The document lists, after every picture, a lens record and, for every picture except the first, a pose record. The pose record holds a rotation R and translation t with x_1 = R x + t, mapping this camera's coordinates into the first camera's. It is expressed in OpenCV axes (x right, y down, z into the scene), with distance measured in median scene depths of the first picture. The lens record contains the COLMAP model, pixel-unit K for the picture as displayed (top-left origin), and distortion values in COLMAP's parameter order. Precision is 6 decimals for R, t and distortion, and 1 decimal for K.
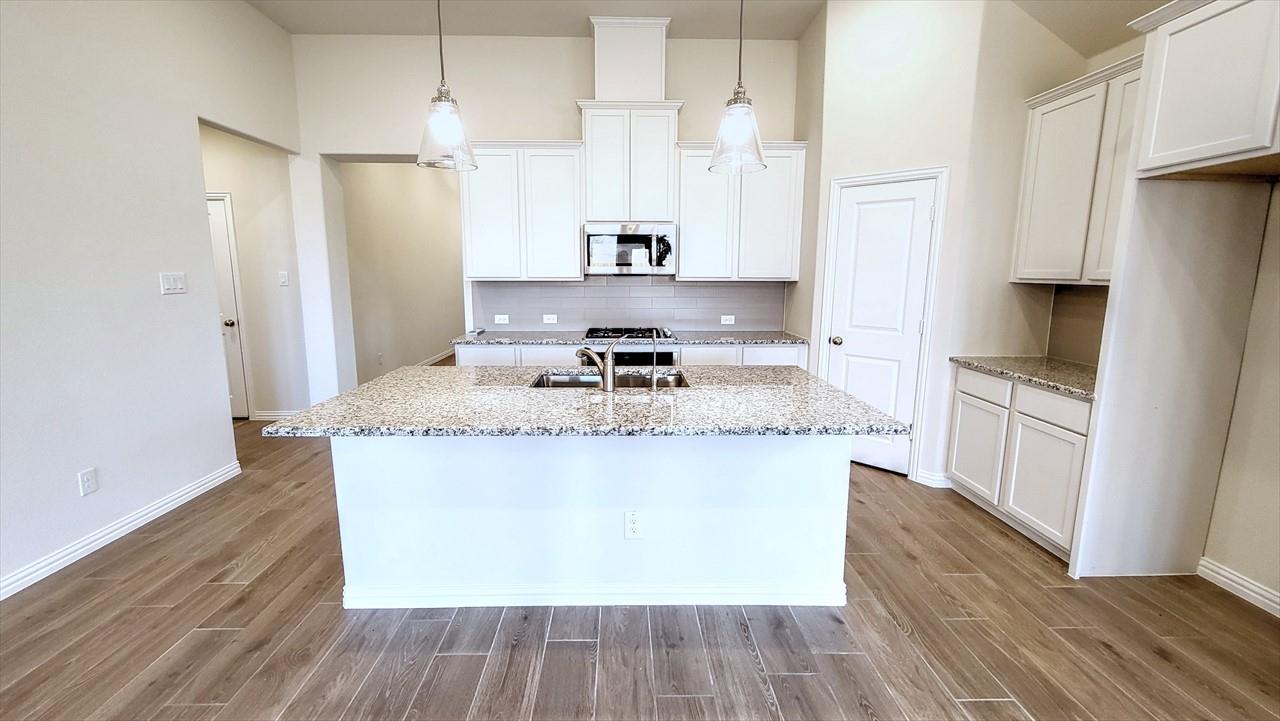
lens RADIAL K [[535.6, 0, 640.0], [0, 535.6, 360.5], [0, 0, 1]] dist [-0.000472, -0.000153]
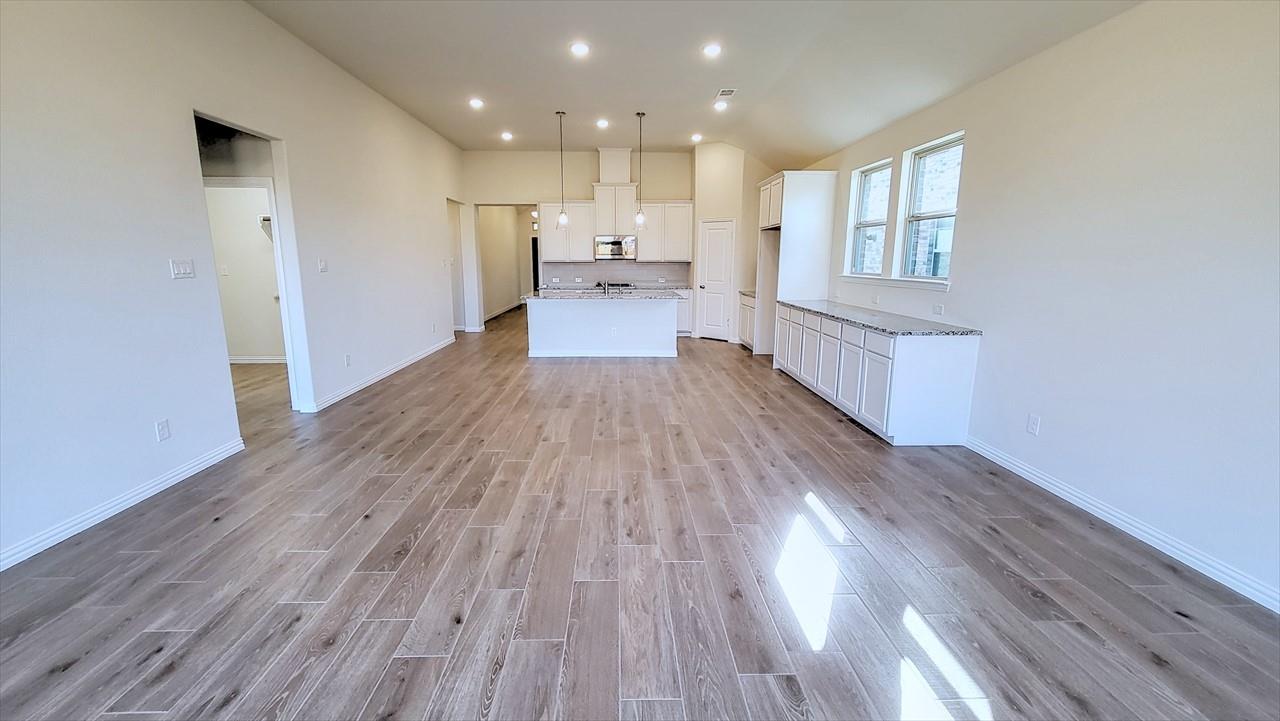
lens RADIAL K [[538.5, 0, 640.0], [0, 538.5, 360.5], [0, 0, 1]] dist [0.073627, 0.000021]
pose [[0.999332, -0.006272, 0.035996, -0.000451], [0.005796, 0.999895, 0.013317, 0.230461], [-0.036076, -0.013100, 0.999263, -1.249997]]
